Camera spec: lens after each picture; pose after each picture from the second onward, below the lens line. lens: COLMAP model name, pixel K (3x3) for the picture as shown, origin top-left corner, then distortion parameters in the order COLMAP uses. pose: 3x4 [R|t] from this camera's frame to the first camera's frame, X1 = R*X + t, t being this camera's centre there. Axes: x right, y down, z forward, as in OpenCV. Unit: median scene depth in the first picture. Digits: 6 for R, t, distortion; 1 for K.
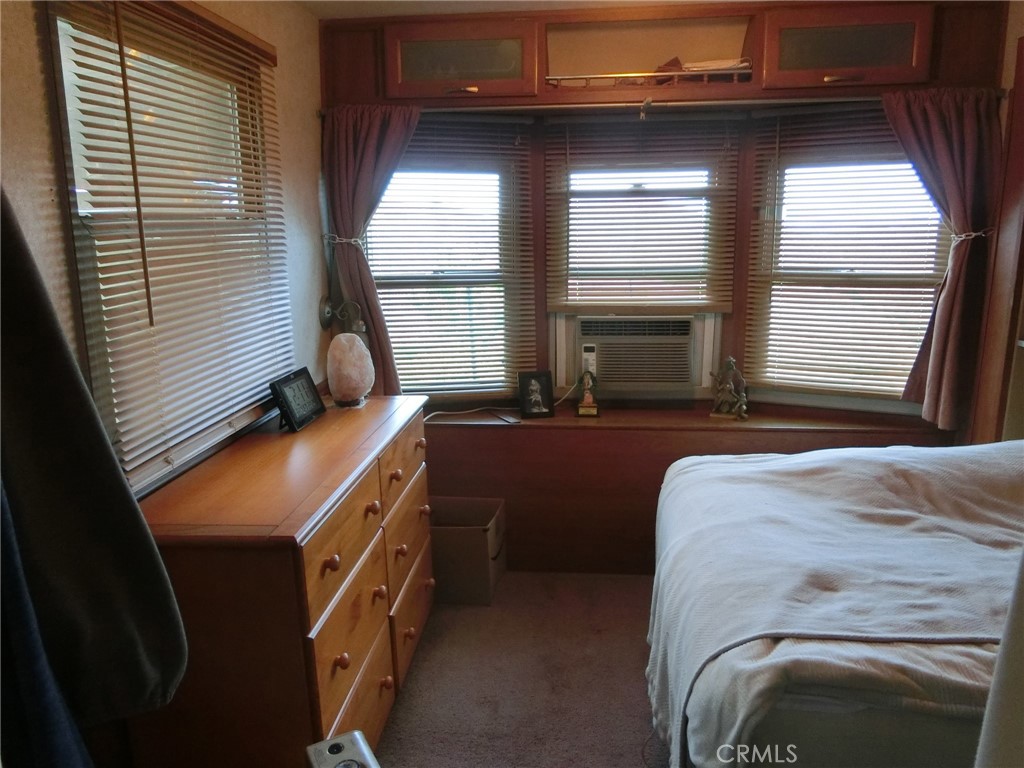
lens RADIAL K [[760.8, 0, 511.3], [0, 760.8, 385.6], [0, 0, 1]] dist [-0.027999, 0.008525]
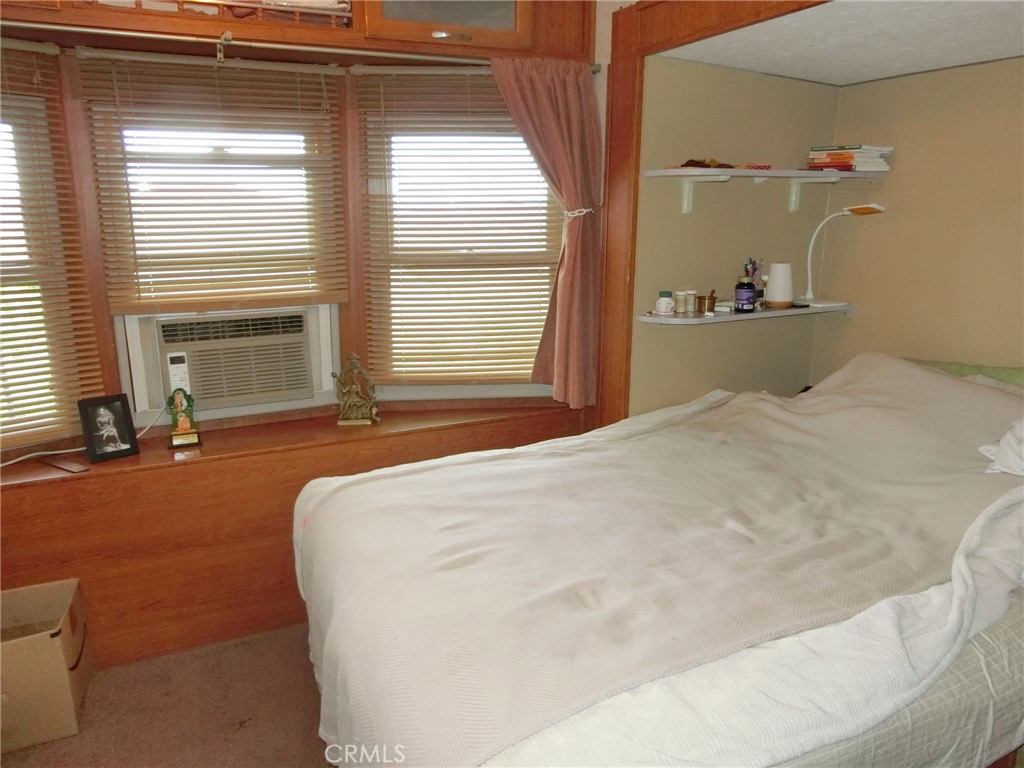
lens RADIAL K [[760.8, 0, 513.2], [0, 760.8, 387.3], [0, 0, 1]] dist [-0.027999, 0.008525]
pose [[0.850292, -0.111498, 0.514366, -0.006215], [0.099435, 0.993734, 0.051034, -0.025801], [-0.516833, 0.007752, 0.856051, 0.166526]]
